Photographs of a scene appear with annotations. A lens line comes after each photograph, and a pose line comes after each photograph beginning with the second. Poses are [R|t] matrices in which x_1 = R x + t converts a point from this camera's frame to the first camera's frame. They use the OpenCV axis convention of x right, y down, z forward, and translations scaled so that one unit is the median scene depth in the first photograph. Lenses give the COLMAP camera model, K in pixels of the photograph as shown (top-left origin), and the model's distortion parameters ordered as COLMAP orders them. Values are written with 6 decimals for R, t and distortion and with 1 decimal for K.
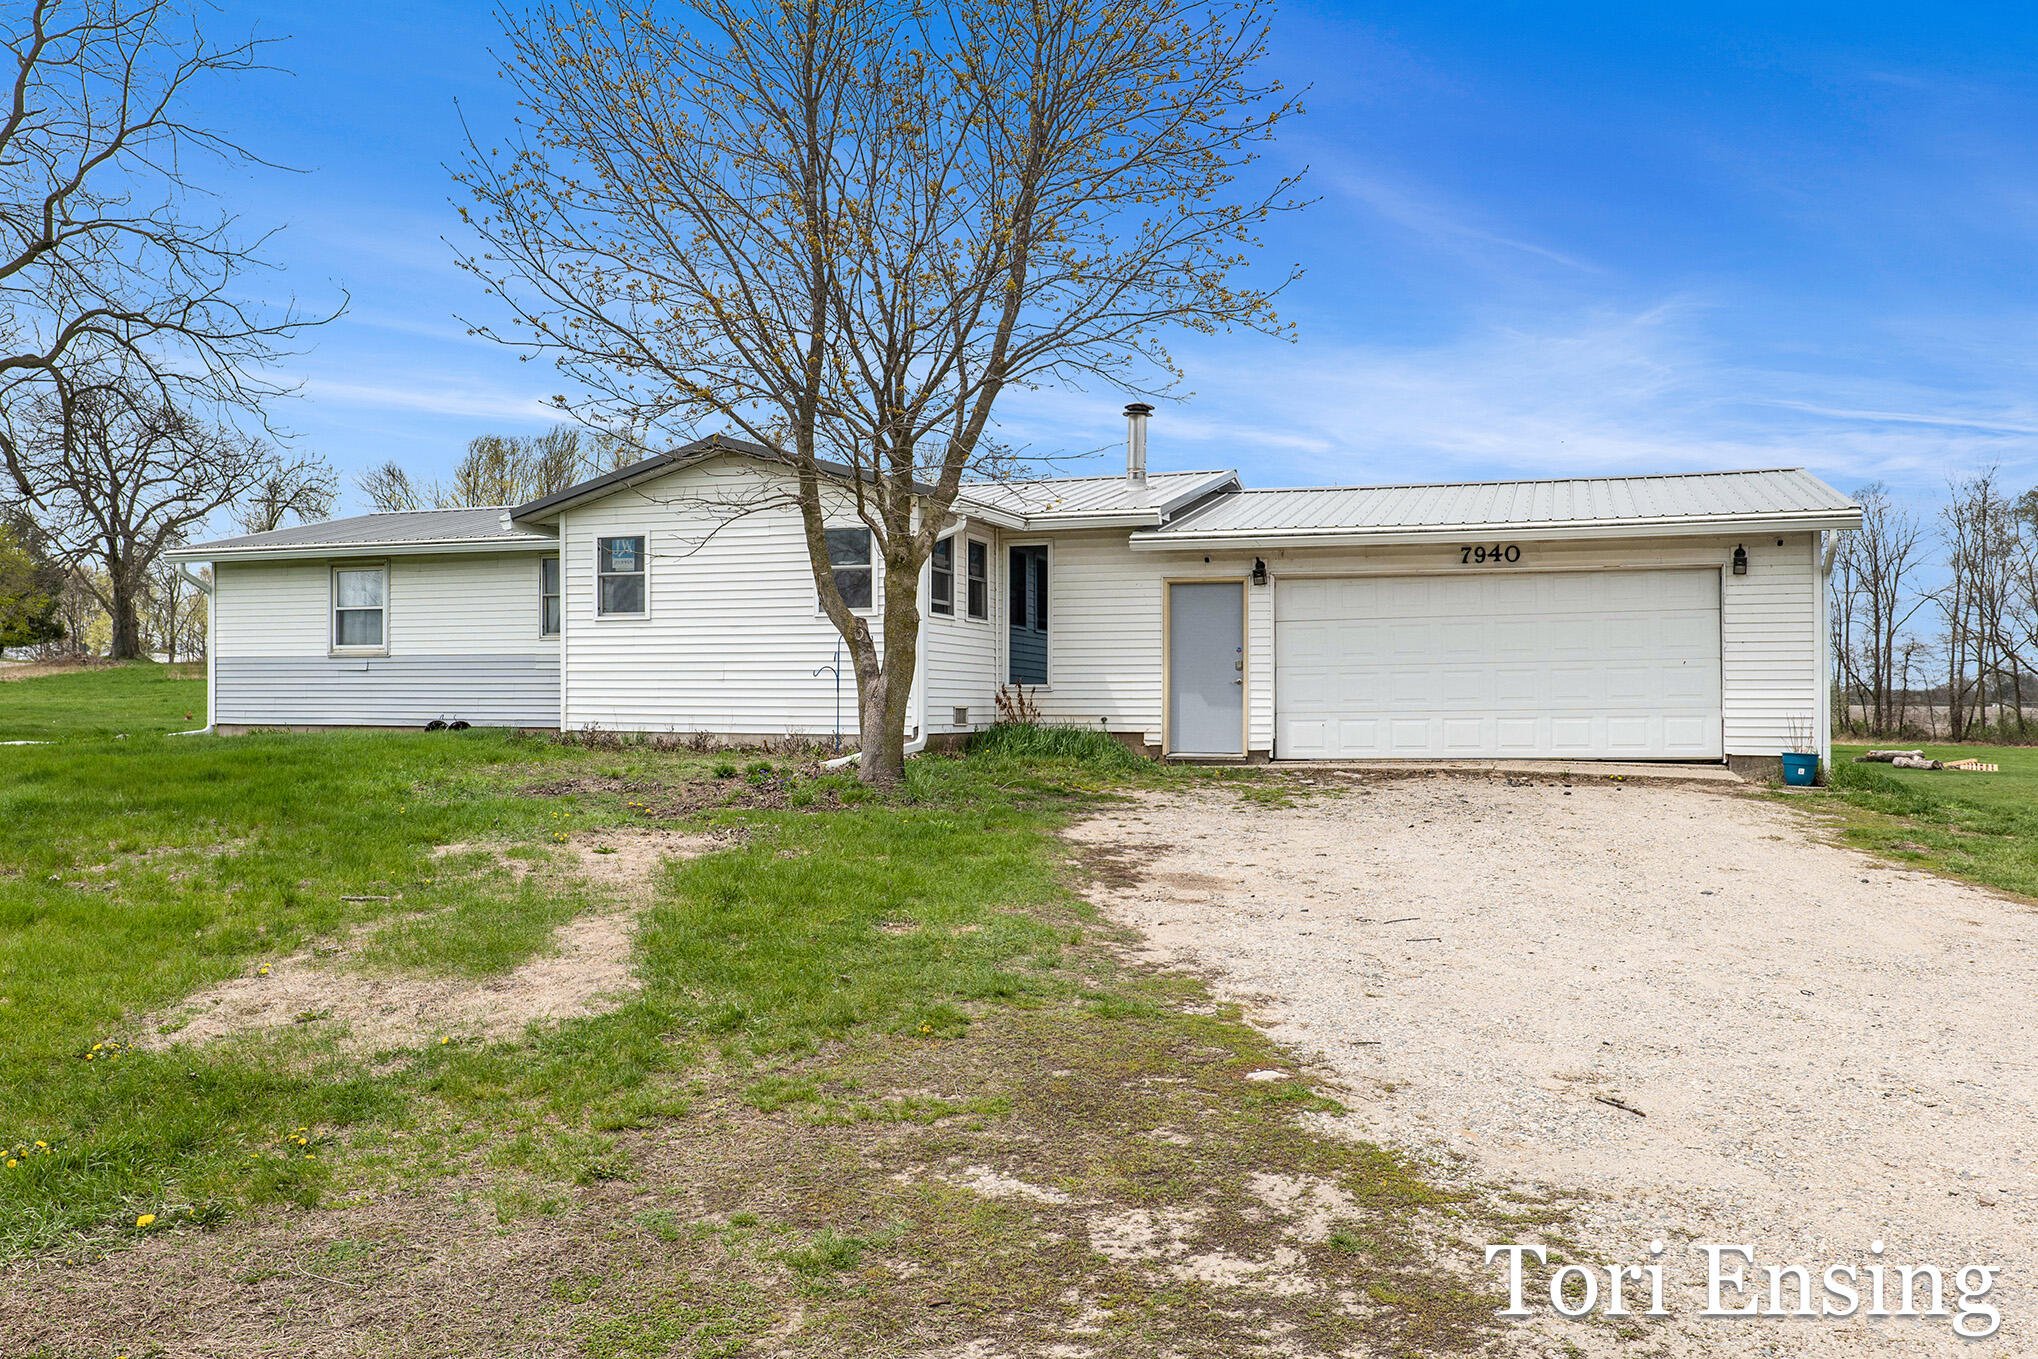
lens RADIAL K [[1572.9, 0, 1019.0], [0, 1572.9, 679.5], [0, 0, 1]] dist [-0.006798, -0.002848]
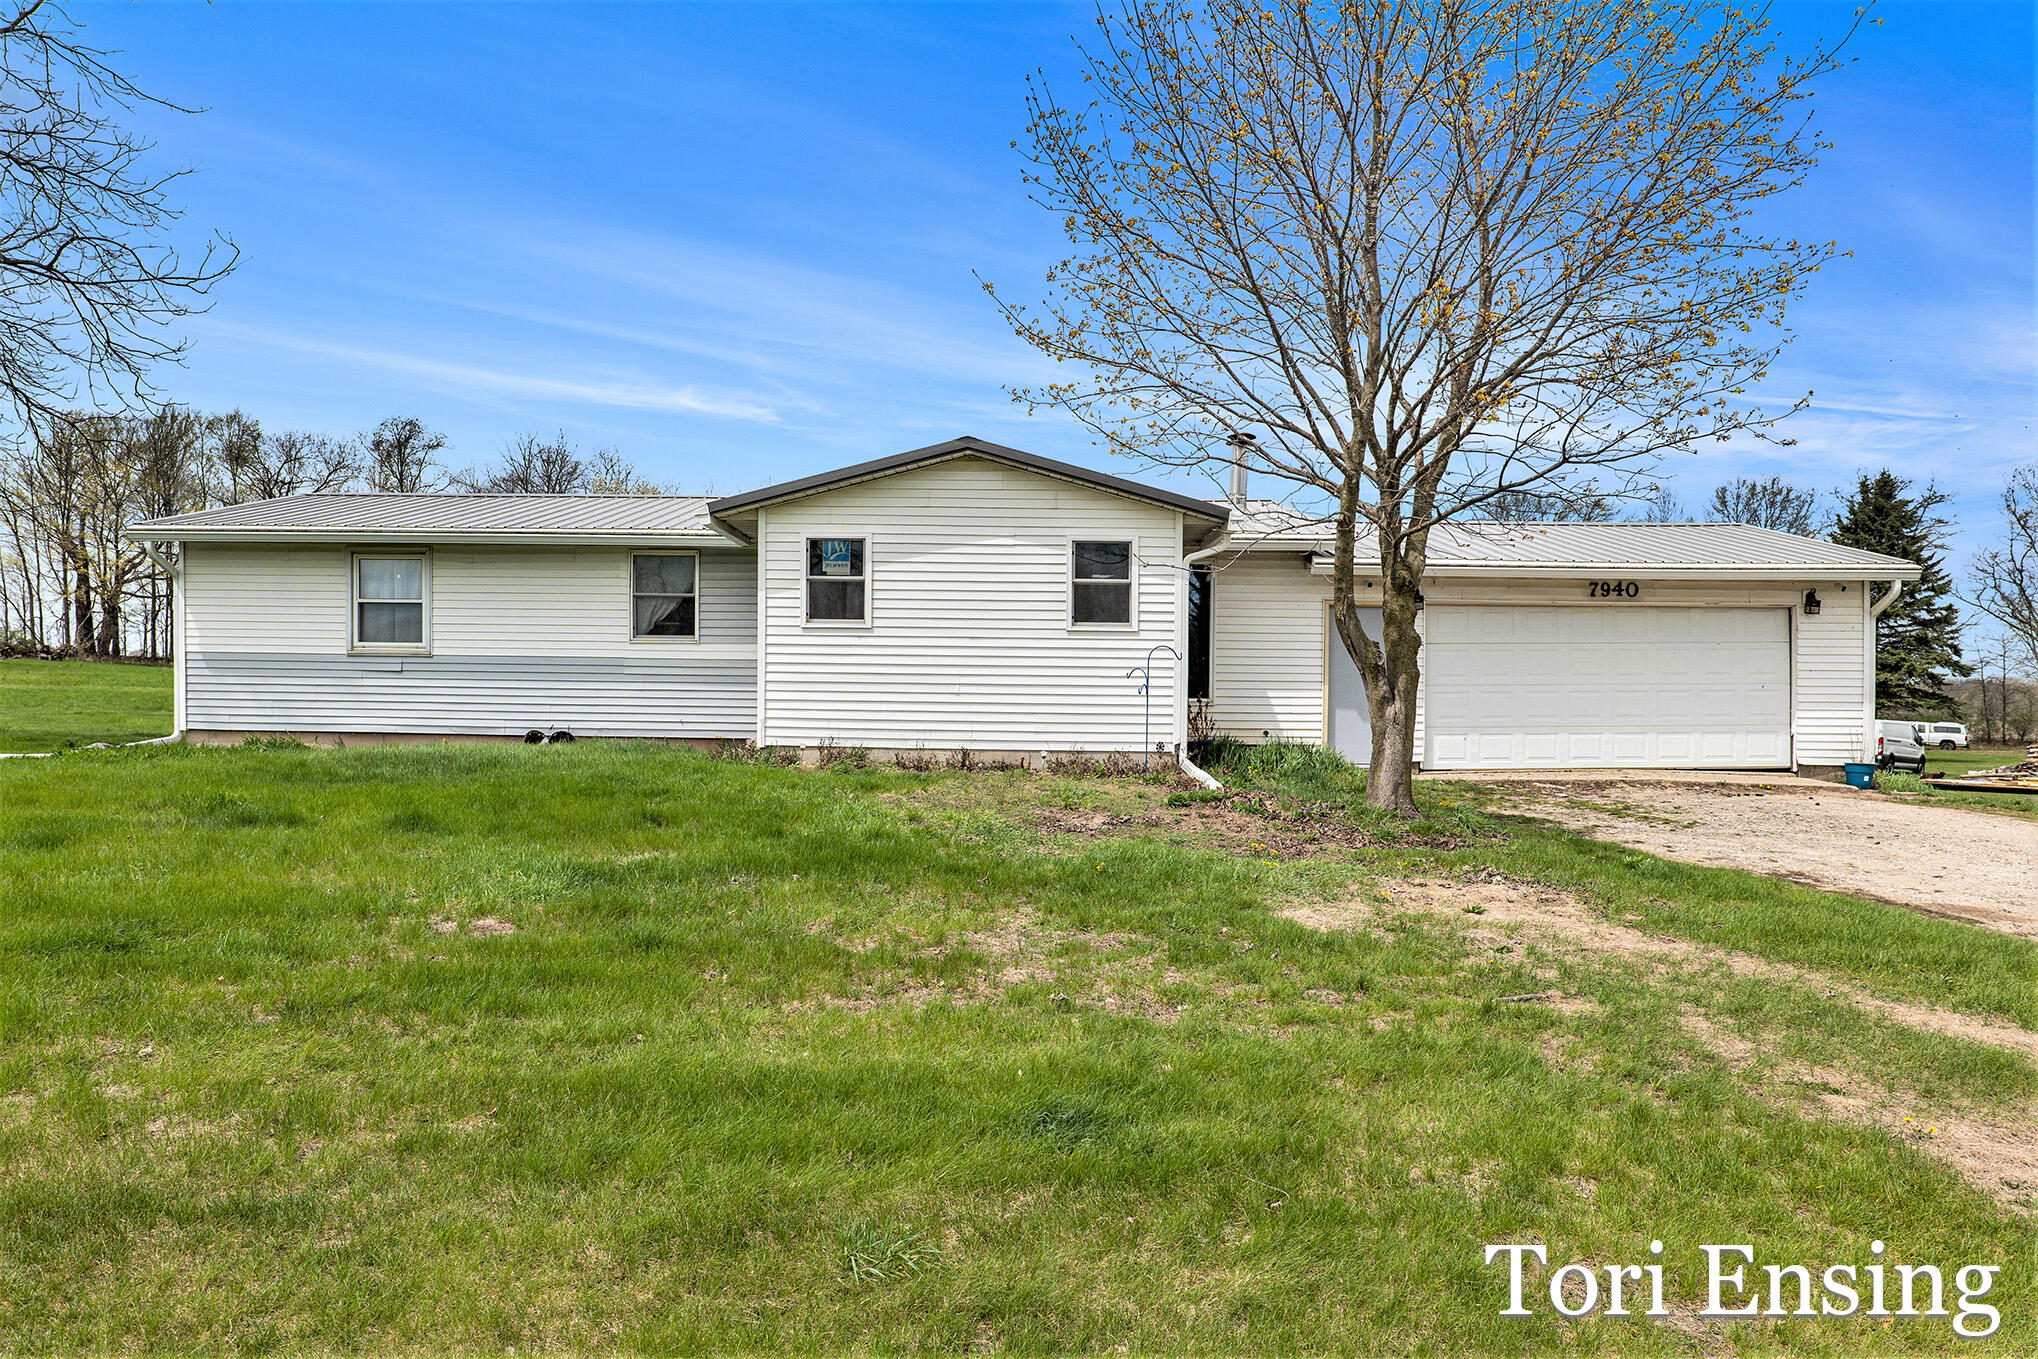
lens RADIAL K [[1360.5, 0, 1019.0], [0, 1360.5, 679.5], [0, 0, 1]] dist [-0.005324, -0.000640]
pose [[0.949068, 0.012826, 0.314811, -0.401914], [-0.014655, 0.999887, 0.003443, -0.011158], [-0.314731, -0.007881, 0.949148, 0.193045]]
